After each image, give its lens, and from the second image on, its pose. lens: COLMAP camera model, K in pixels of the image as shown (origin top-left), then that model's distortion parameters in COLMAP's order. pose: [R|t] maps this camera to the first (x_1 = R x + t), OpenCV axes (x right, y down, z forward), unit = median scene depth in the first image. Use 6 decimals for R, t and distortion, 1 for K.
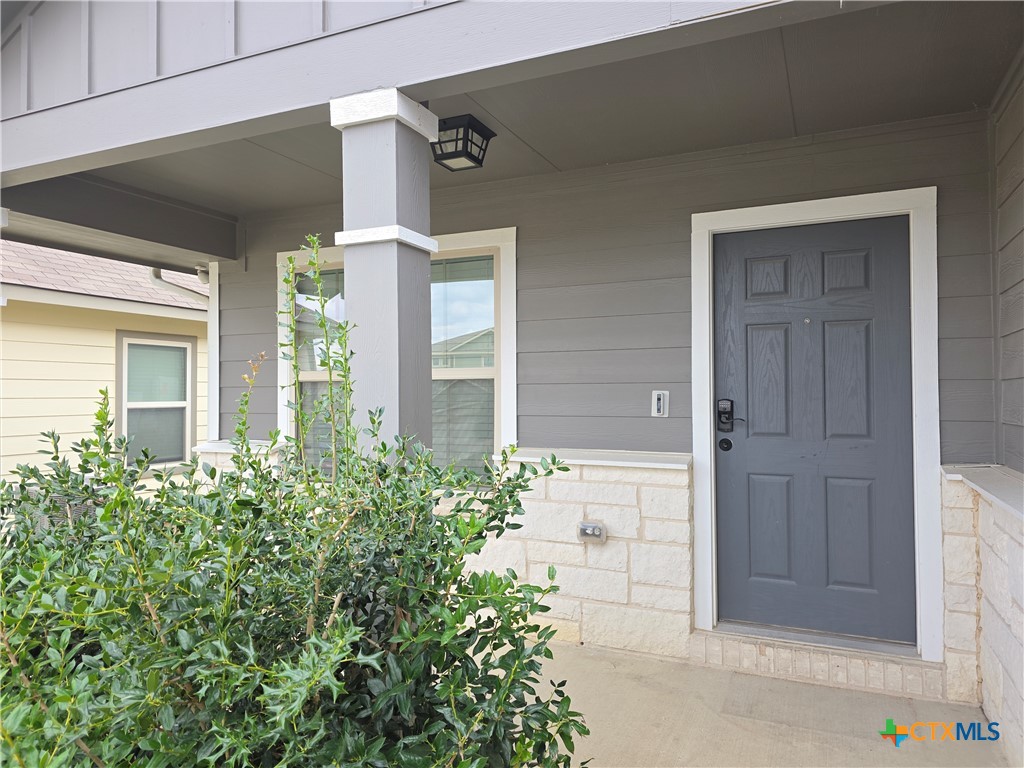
lens RADIAL K [[691.0, 0, 510.8], [0, 691.0, 372.9], [0, 0, 1]] dist [0.100439, -0.101995]
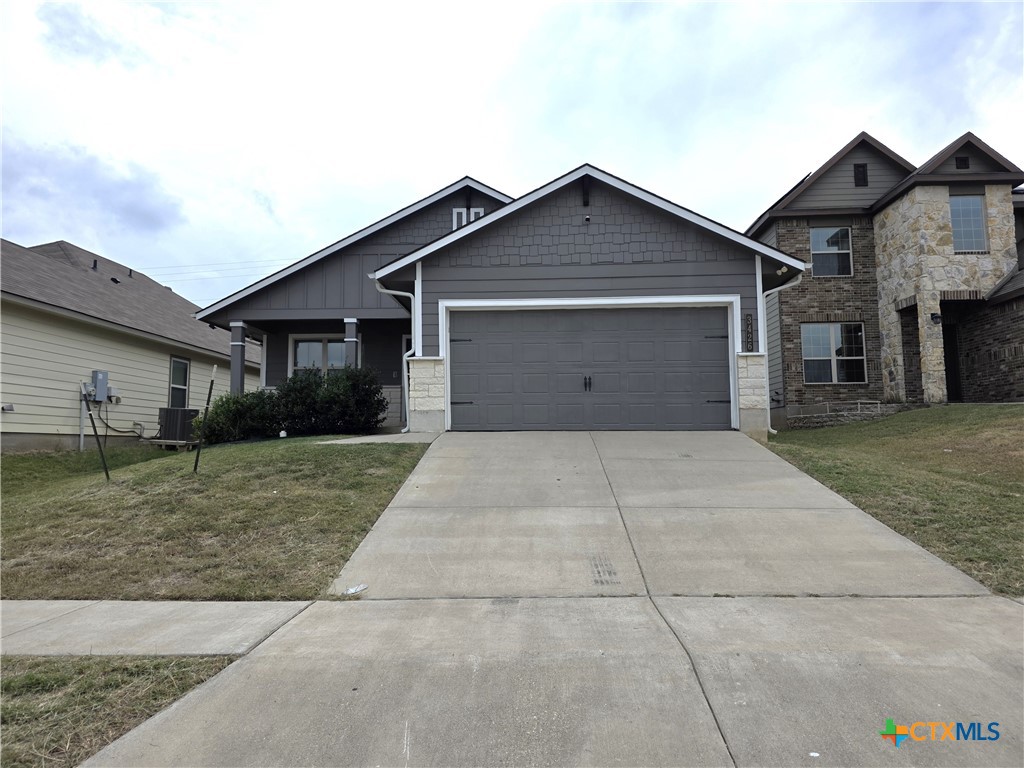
lens RADIAL K [[691.0, 0, 510.8], [0, 691.0, 372.9], [0, 0, 1]] dist [0.100439, -0.101995]
pose [[0.926414, 0.036718, 0.374713, -0.850507], [-0.009272, 0.997156, -0.074788, 0.390385], [-0.376393, 0.065810, 0.924120, -3.773150]]
